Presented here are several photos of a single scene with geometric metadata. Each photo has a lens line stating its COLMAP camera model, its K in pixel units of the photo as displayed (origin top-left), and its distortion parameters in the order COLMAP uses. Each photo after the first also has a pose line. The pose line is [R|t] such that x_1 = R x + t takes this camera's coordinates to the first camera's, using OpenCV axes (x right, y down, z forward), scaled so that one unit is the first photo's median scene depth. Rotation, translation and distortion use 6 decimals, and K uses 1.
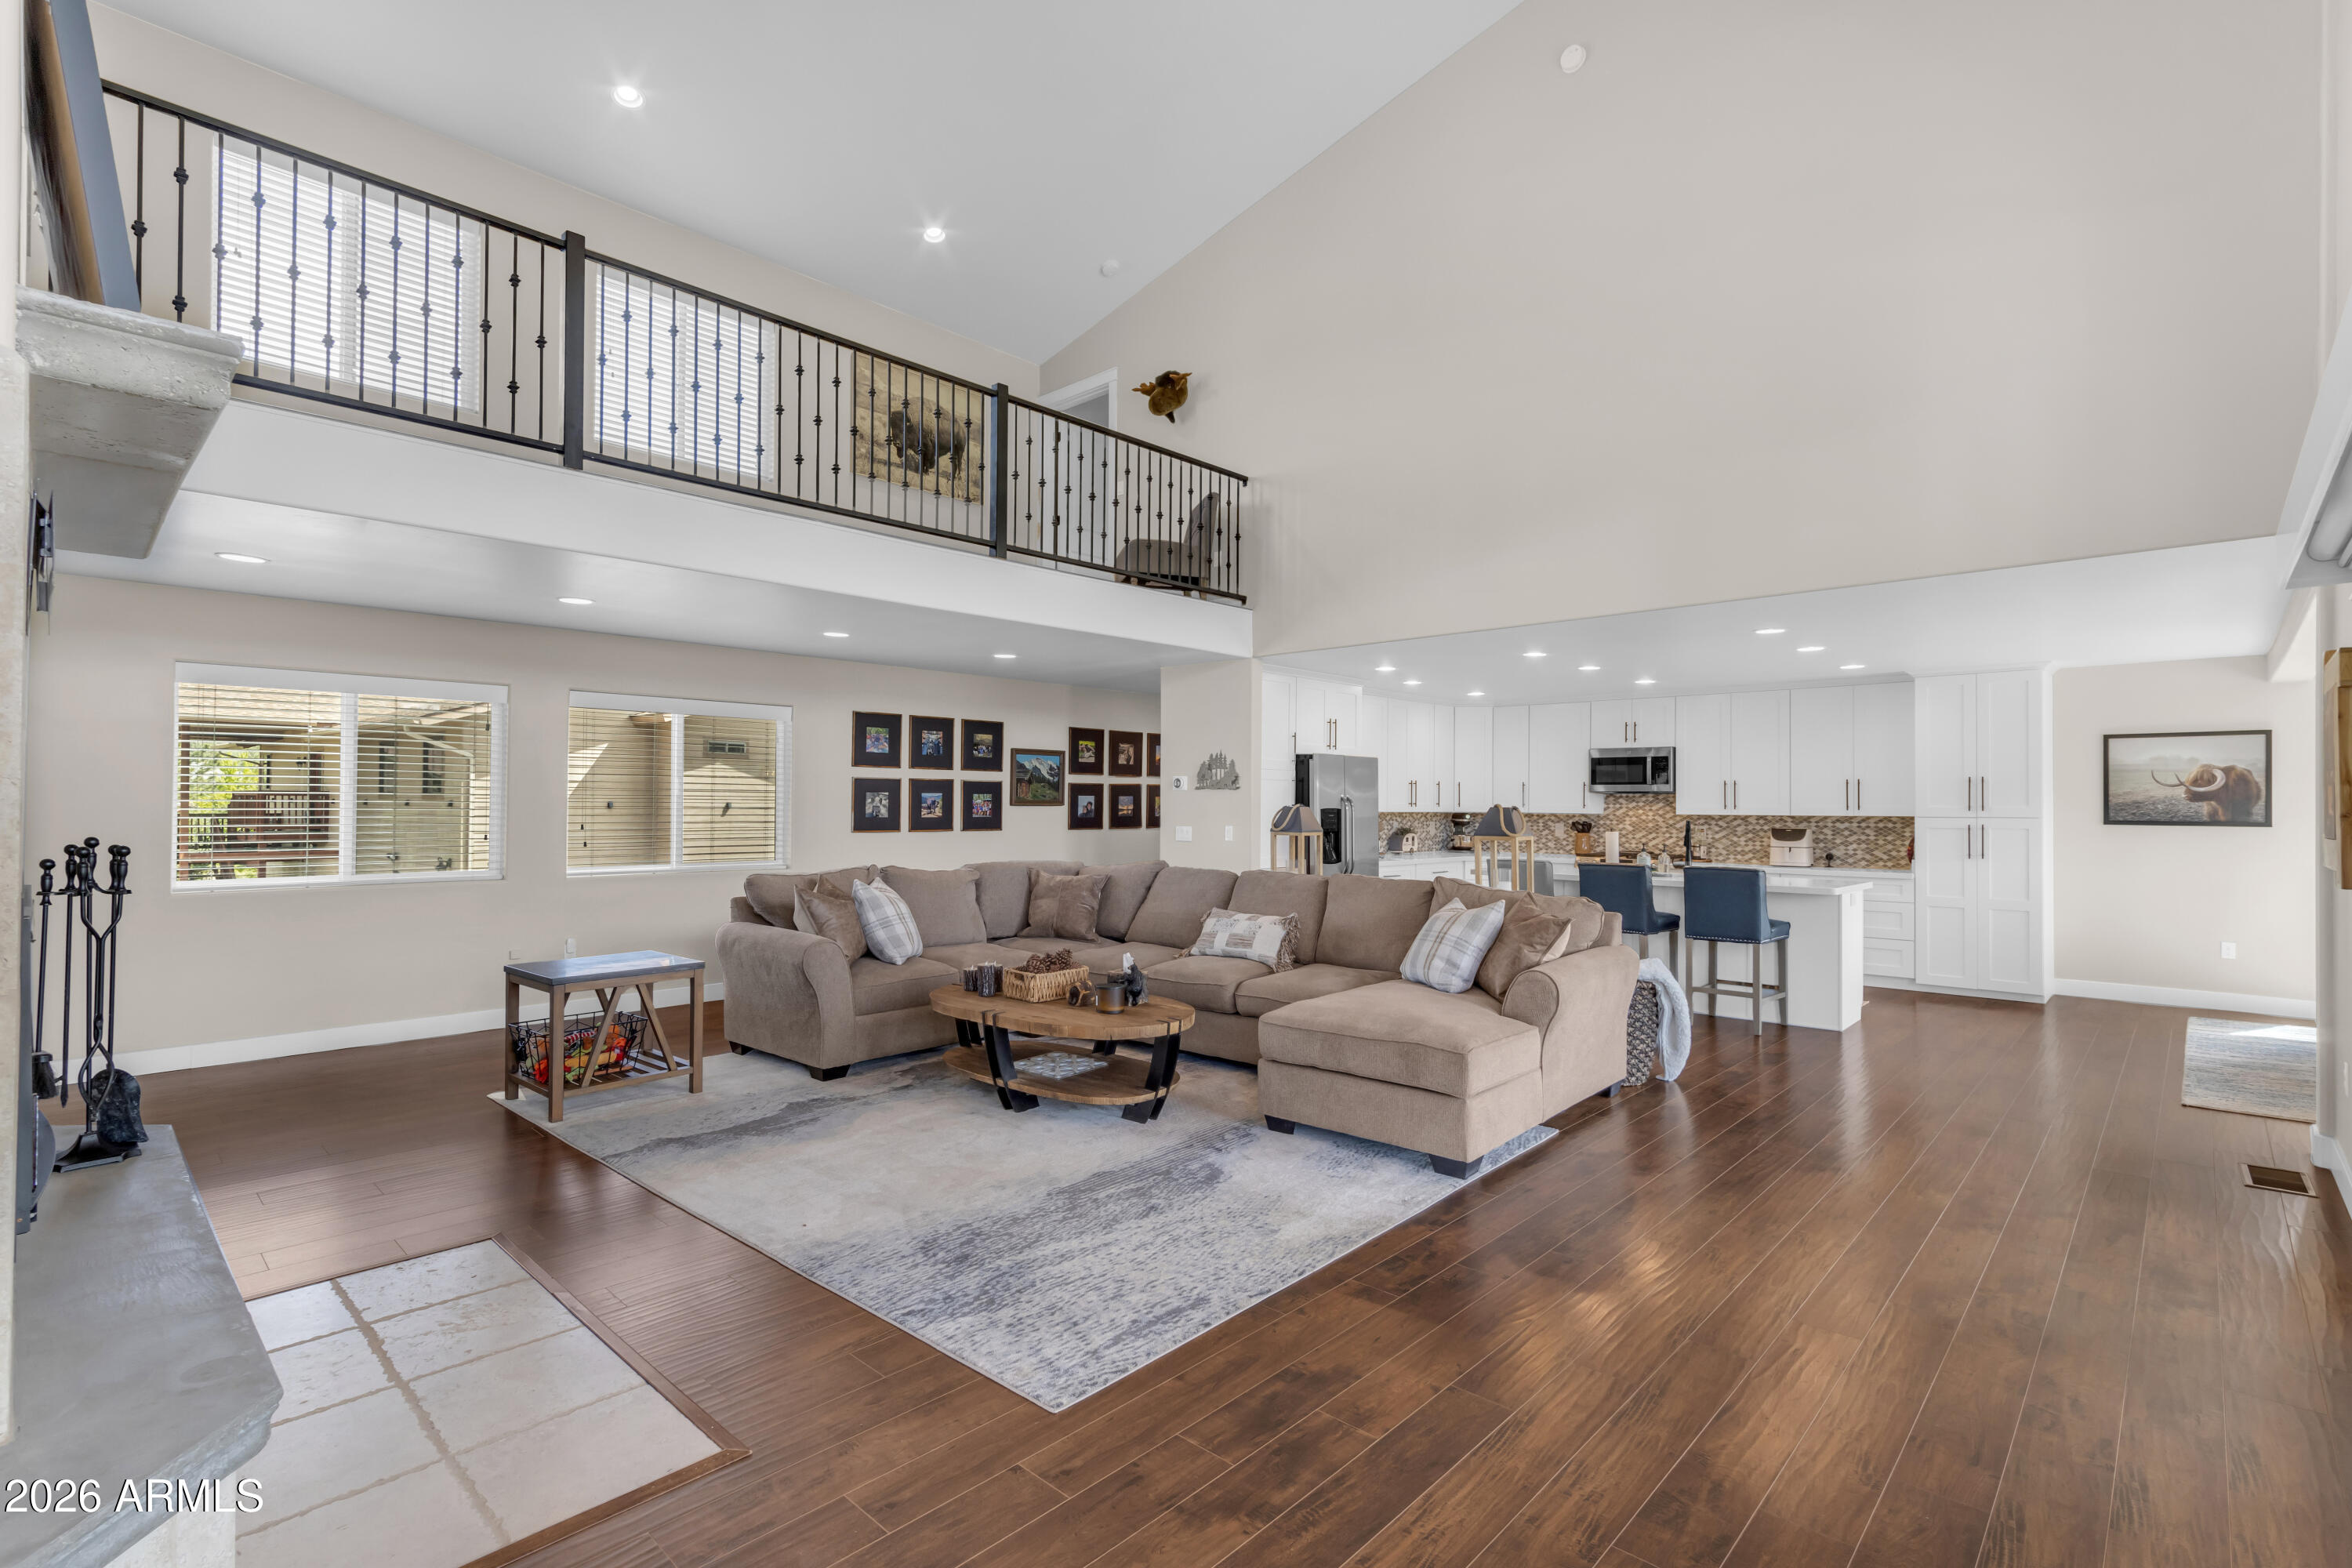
lens RADIAL K [[1093.0, 0, 1170.8], [0, 1093.0, 778.5], [0, 0, 1]] dist [0.000487, 0.001304]
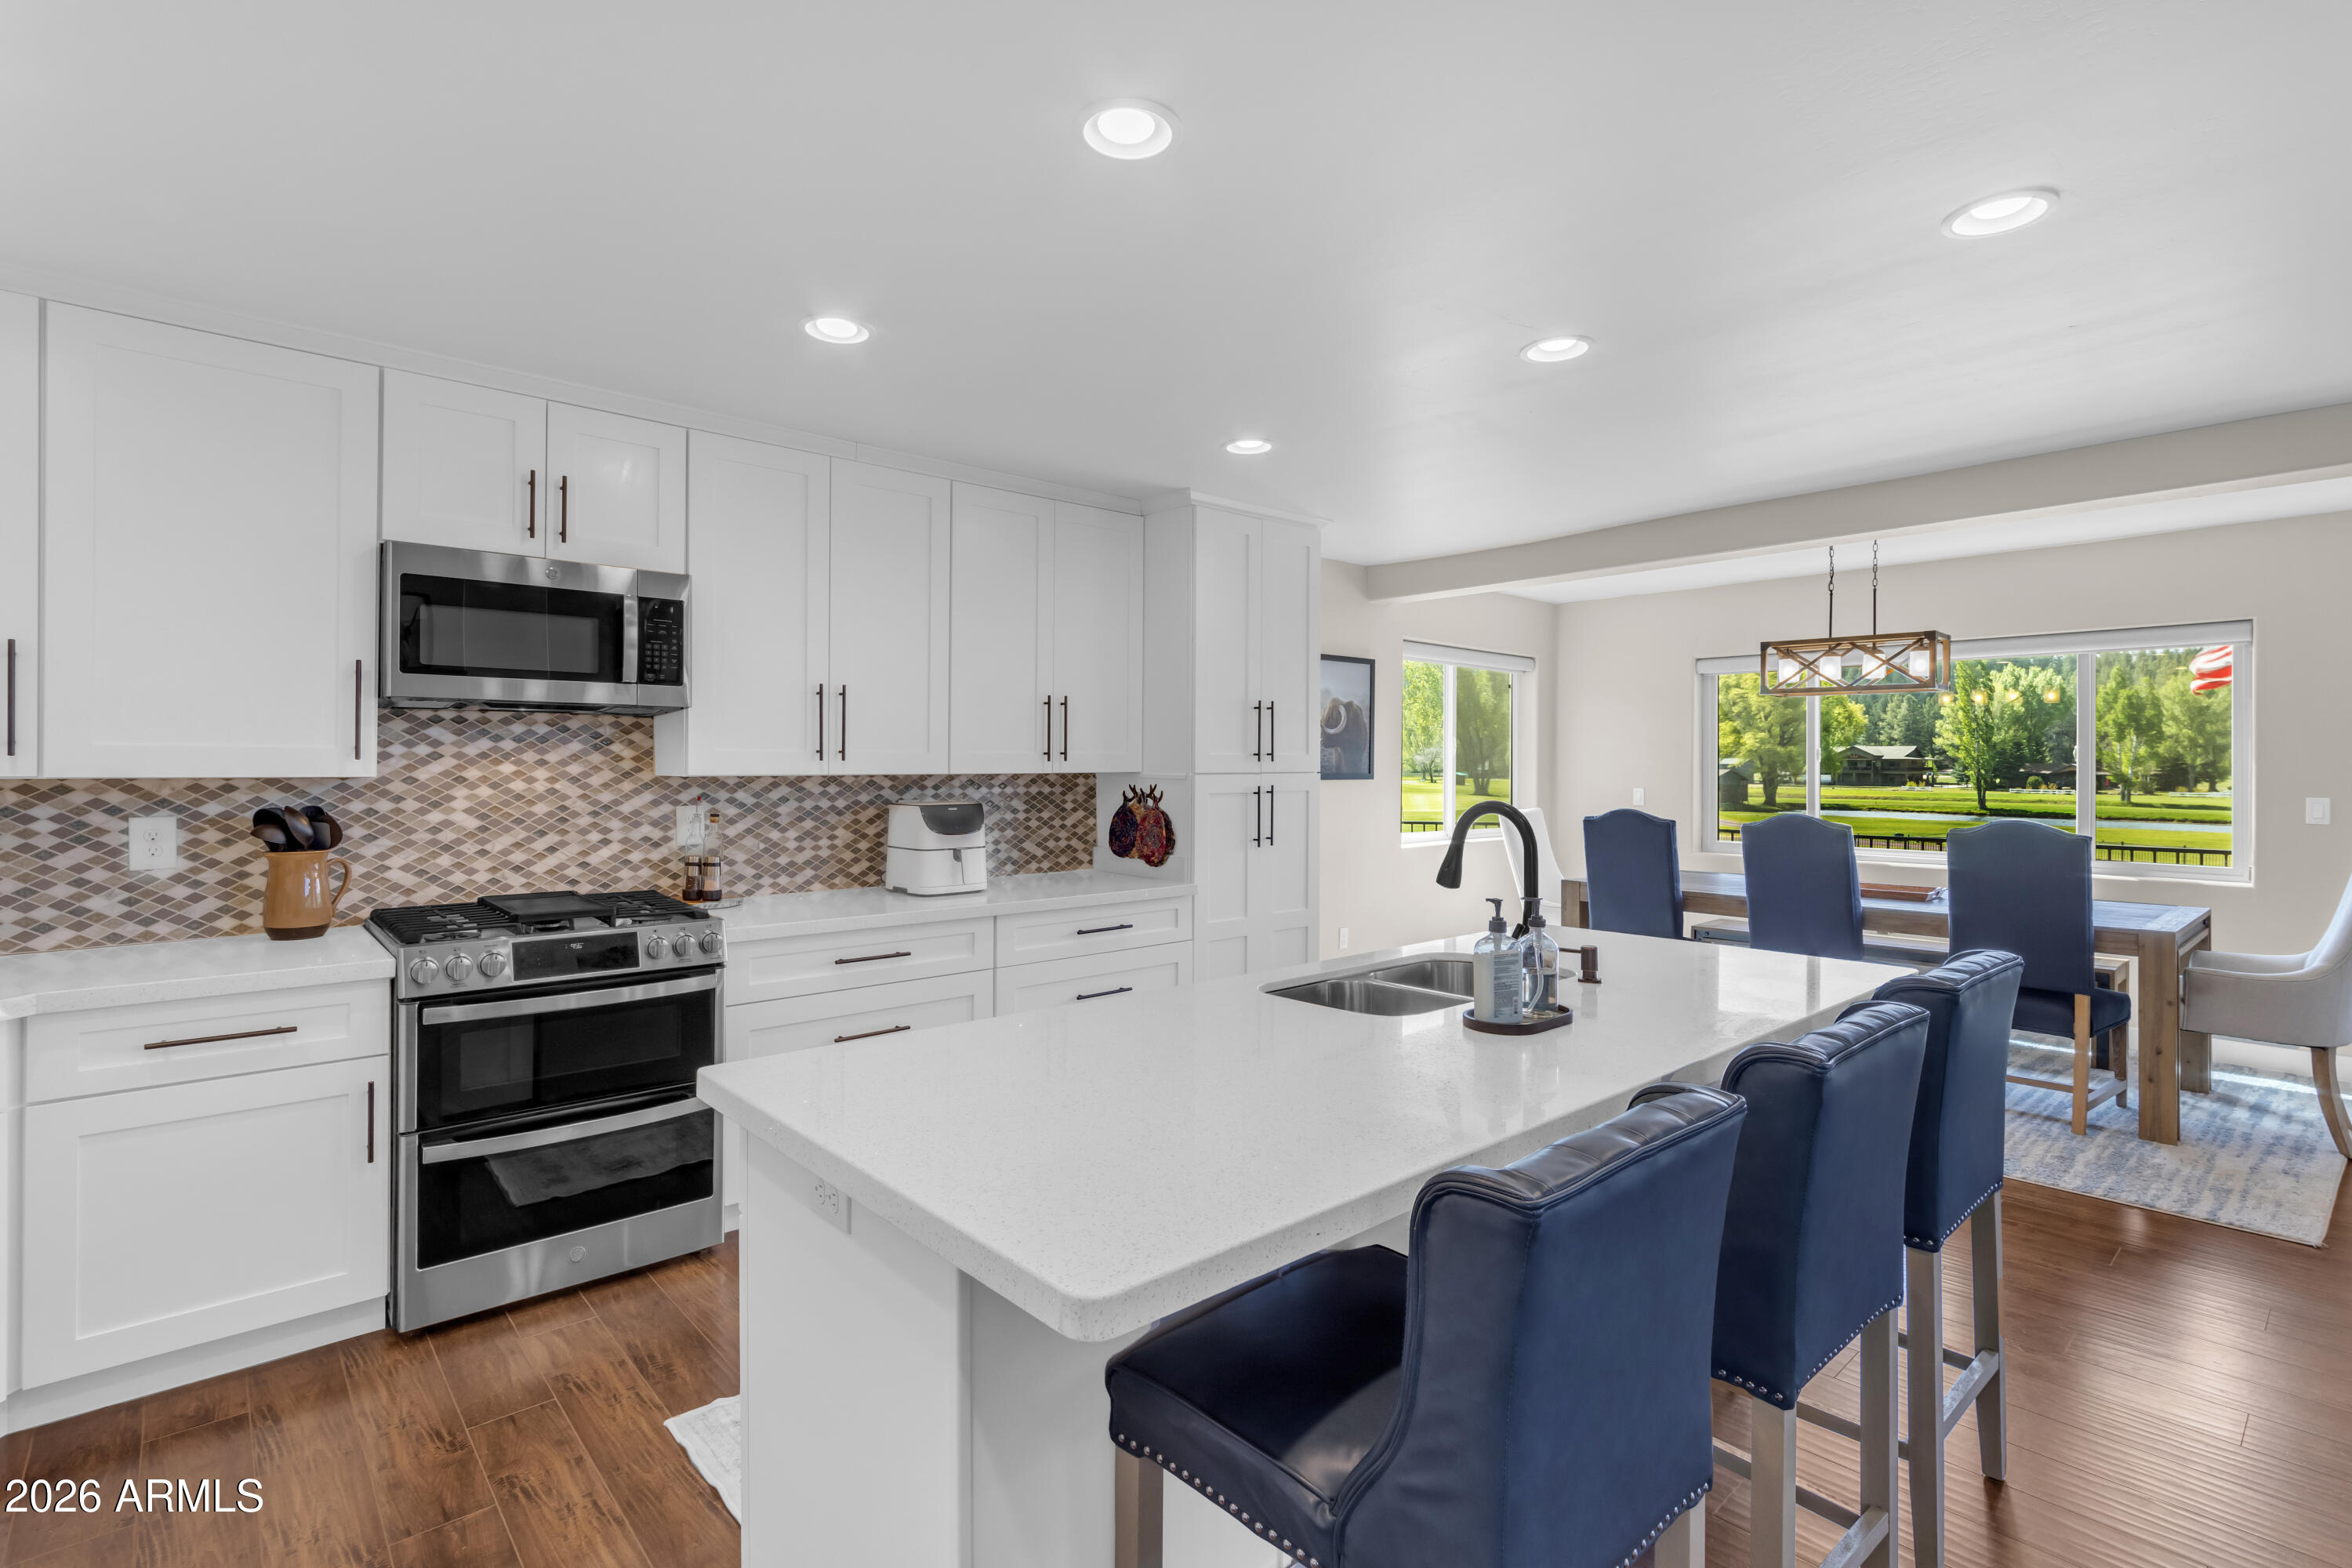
lens RADIAL K [[1093.0, 0, 1160.5], [0, 1093.0, 749.6], [0, 0, 1]] dist [0.000487, 0.001304]
pose [[0.095756, 0.003057, 0.995400, 0.167453], [-0.027296, 0.999627, -0.000444, 0.025261], [-0.995031, -0.027128, 0.095804, 1.000634]]
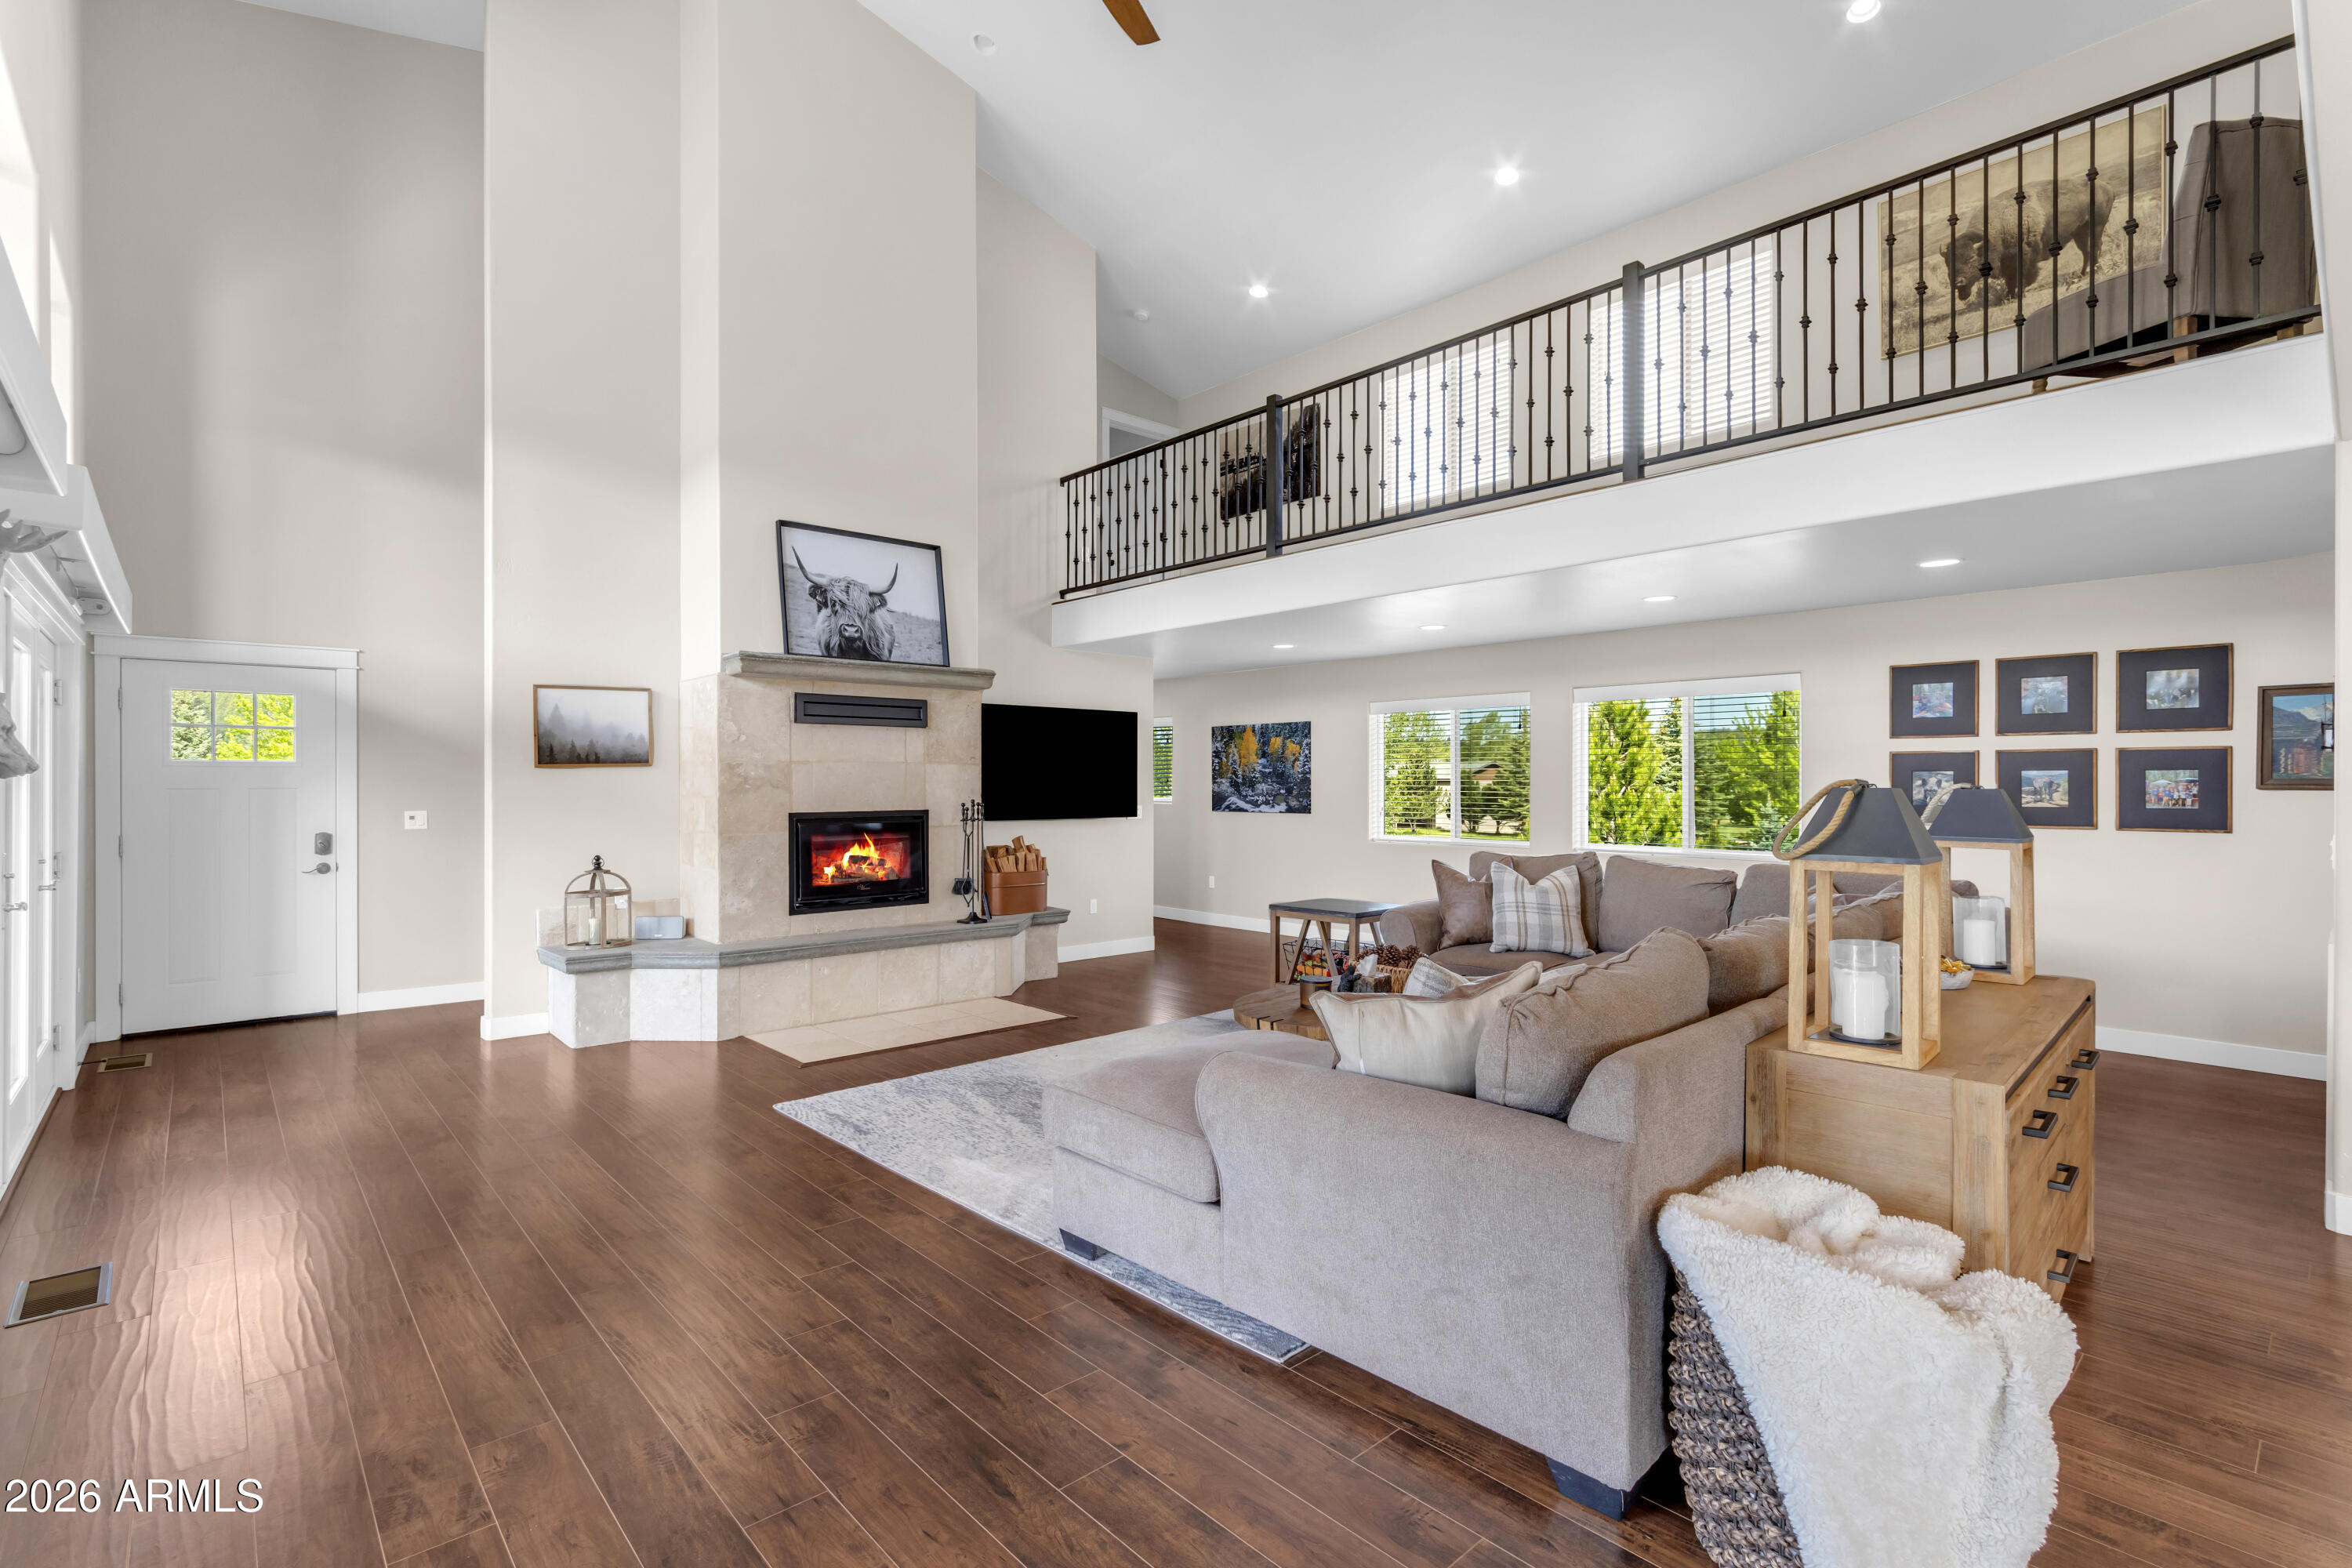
lens RADIAL K [[1093.0, 0, 1172.4], [0, 1093.0, 772.9], [0, 0, 1]] dist [0.000487, 0.001304]
pose [[-0.083634, -0.015592, -0.996375, 0.536933], [0.021040, 0.999627, -0.017409, 0.016727], [0.996274, -0.022419, -0.083274, 0.579351]]
